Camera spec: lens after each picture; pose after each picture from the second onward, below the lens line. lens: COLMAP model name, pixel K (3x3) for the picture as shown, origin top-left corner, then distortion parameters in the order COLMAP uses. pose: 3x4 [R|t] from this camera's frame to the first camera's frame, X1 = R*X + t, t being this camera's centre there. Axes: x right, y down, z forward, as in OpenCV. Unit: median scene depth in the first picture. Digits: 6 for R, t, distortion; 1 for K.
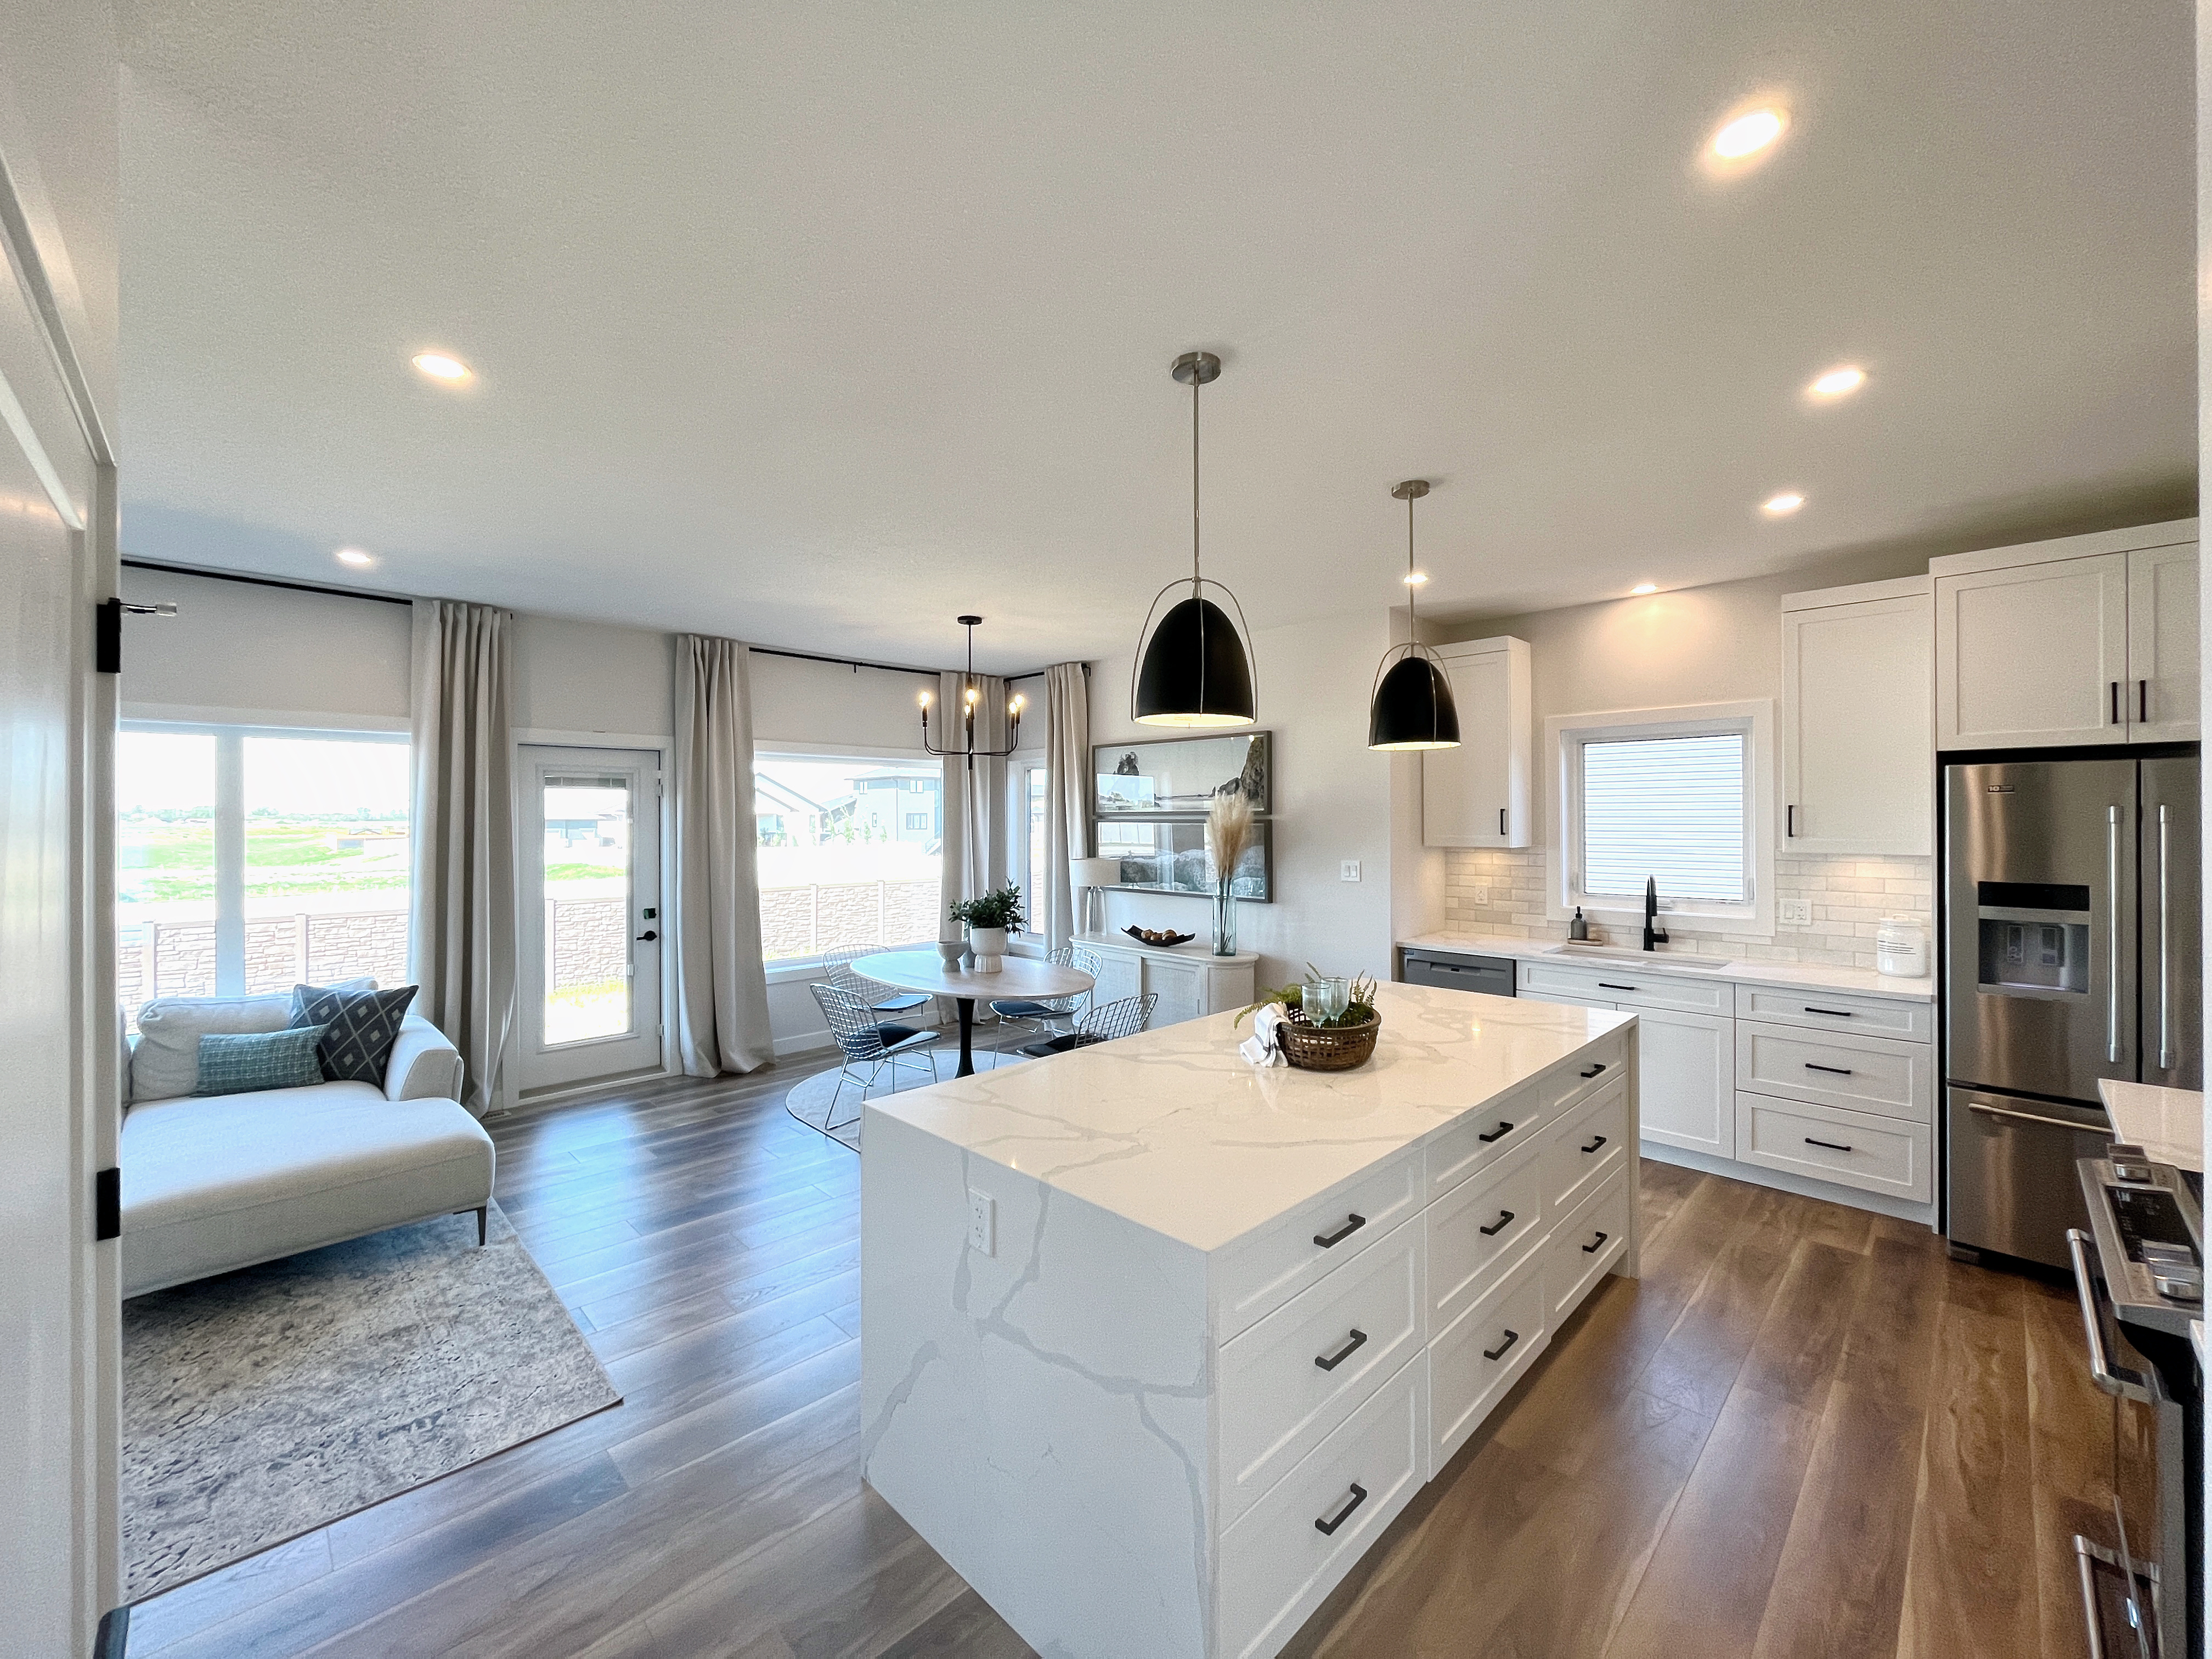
lens RADIAL K [[884.2, 0, 1101.1], [0, 884.2, 818.2], [0, 0, 1]] dist [-0.004170, -0.000081]
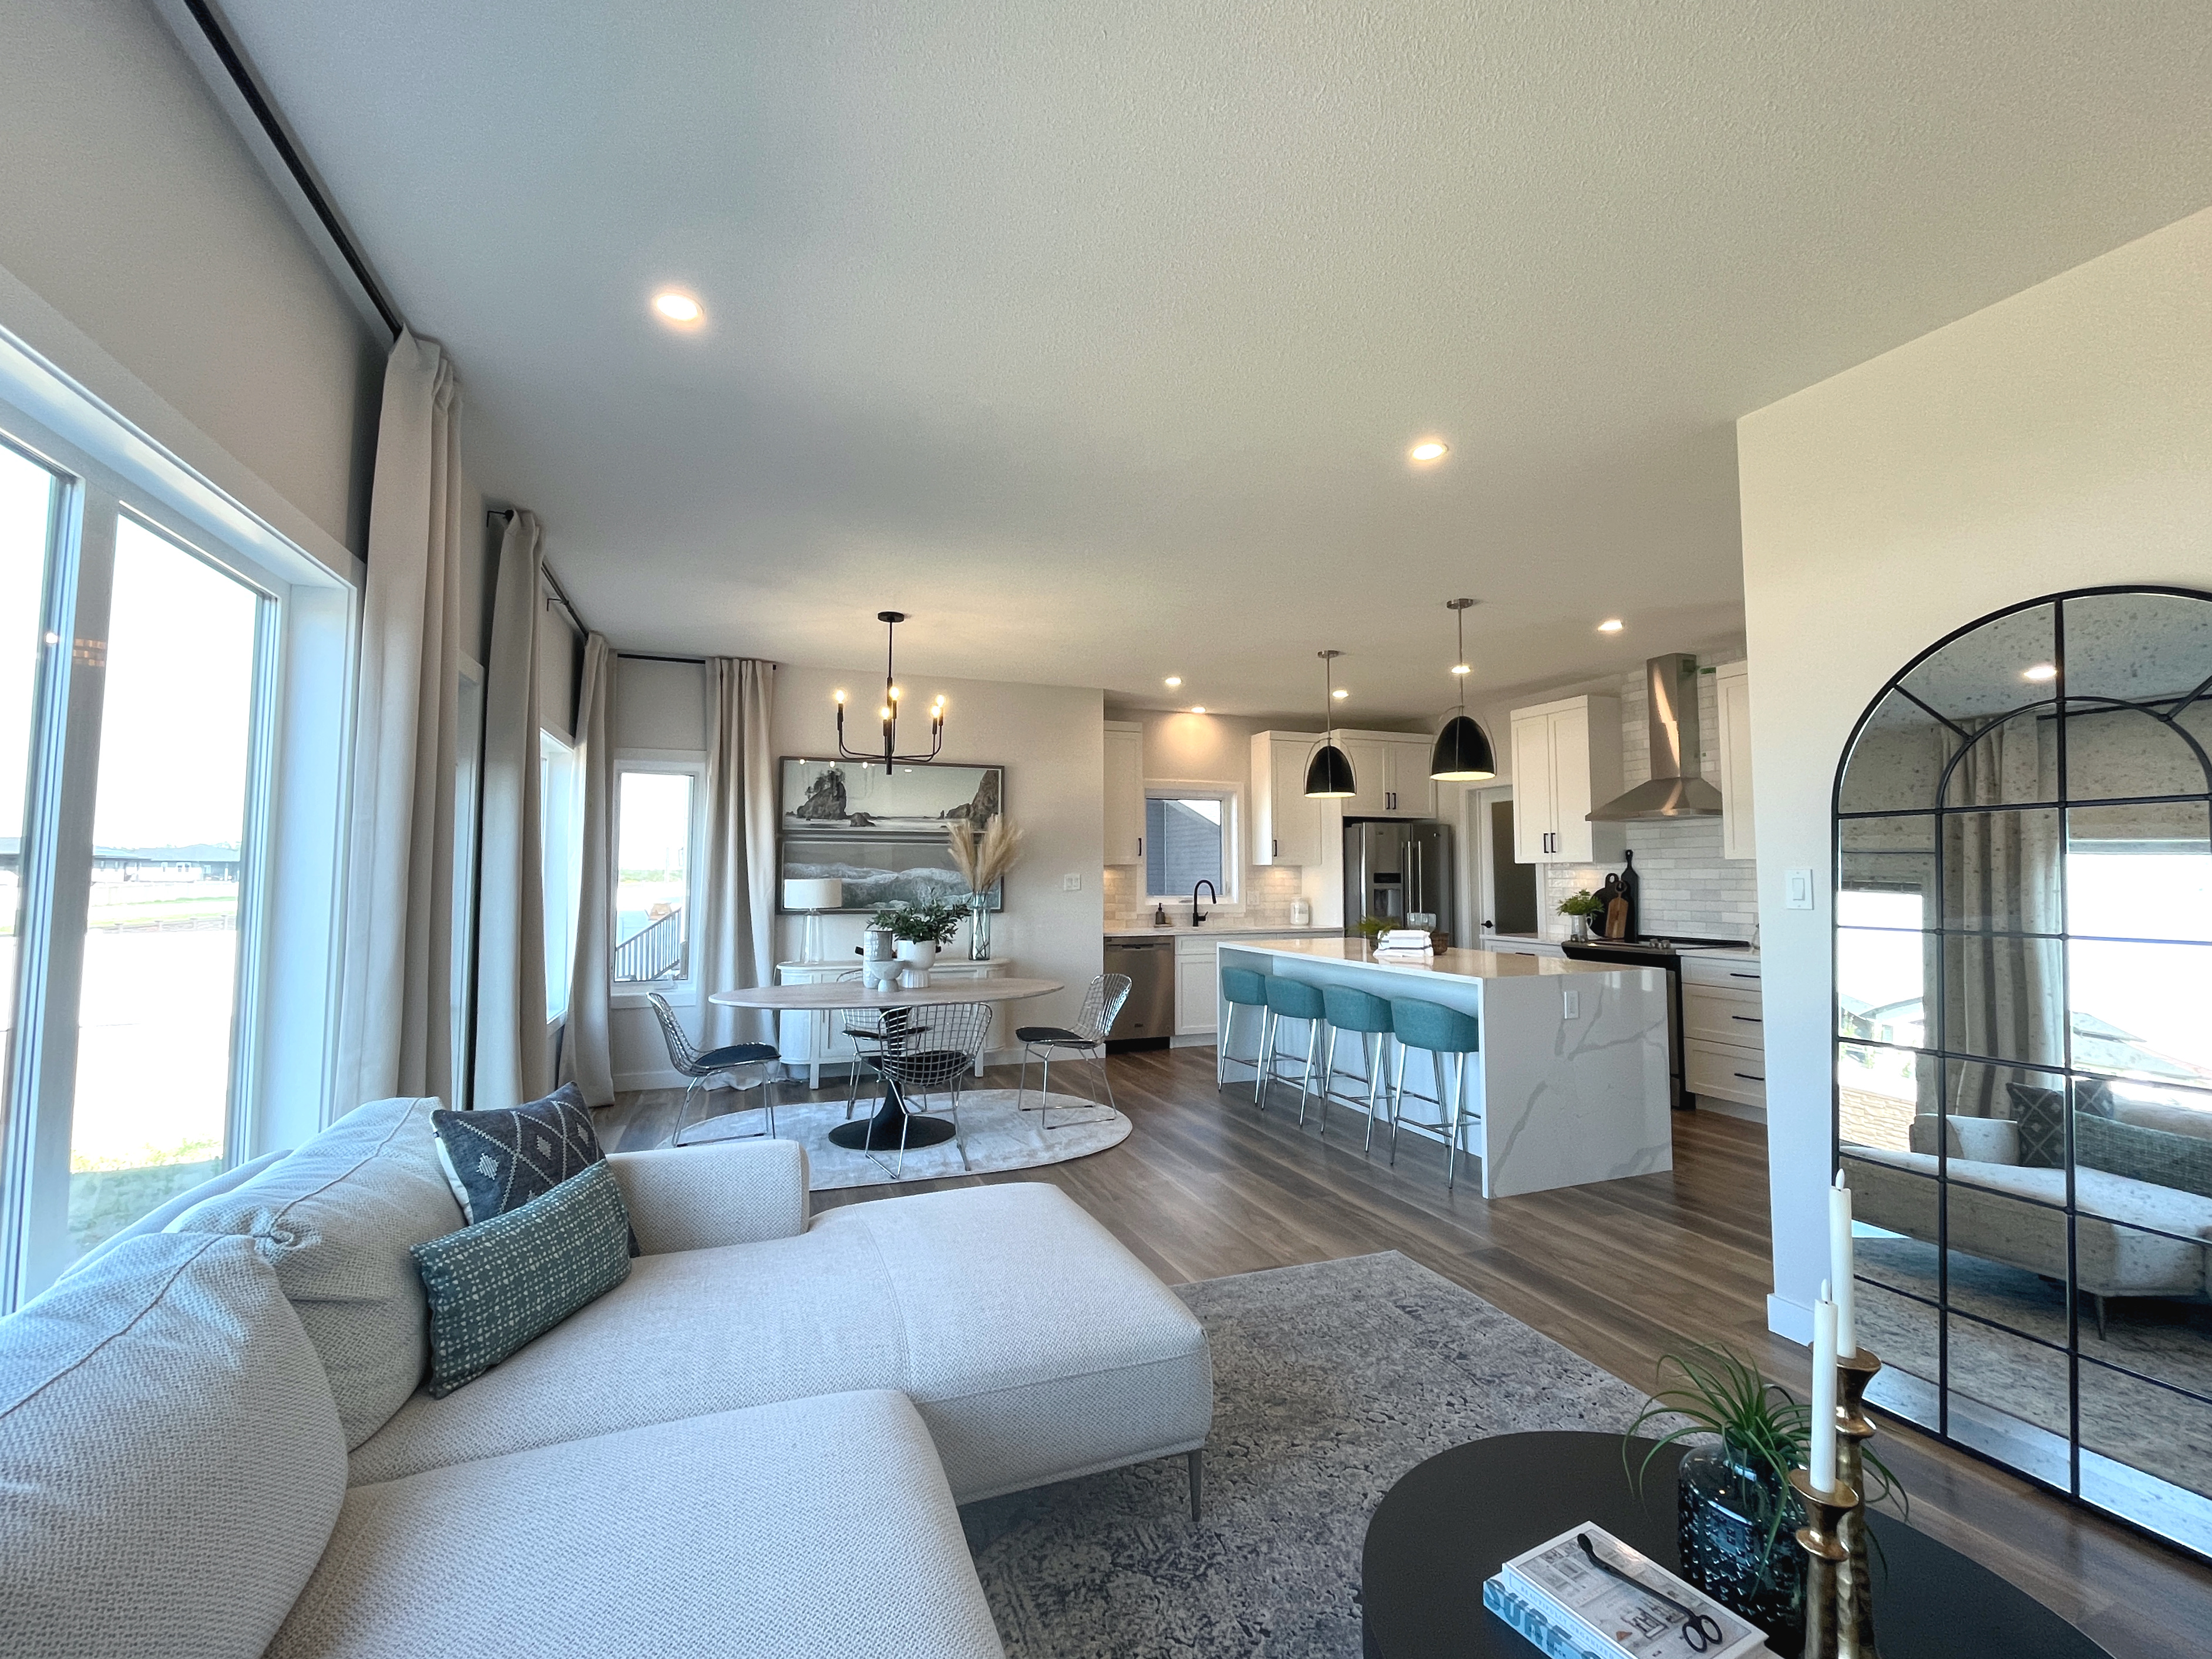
lens RADIAL K [[948.7, 0, 1101.5], [0, 948.7, 815.0], [0, 0, 1]] dist [-0.000331, -0.000030]
pose [[0.406122, 0.062165, 0.911702, -0.927421], [-0.002677, 0.997760, -0.066841, 0.051717], [-0.913815, 0.024705, 0.405378, 0.372630]]
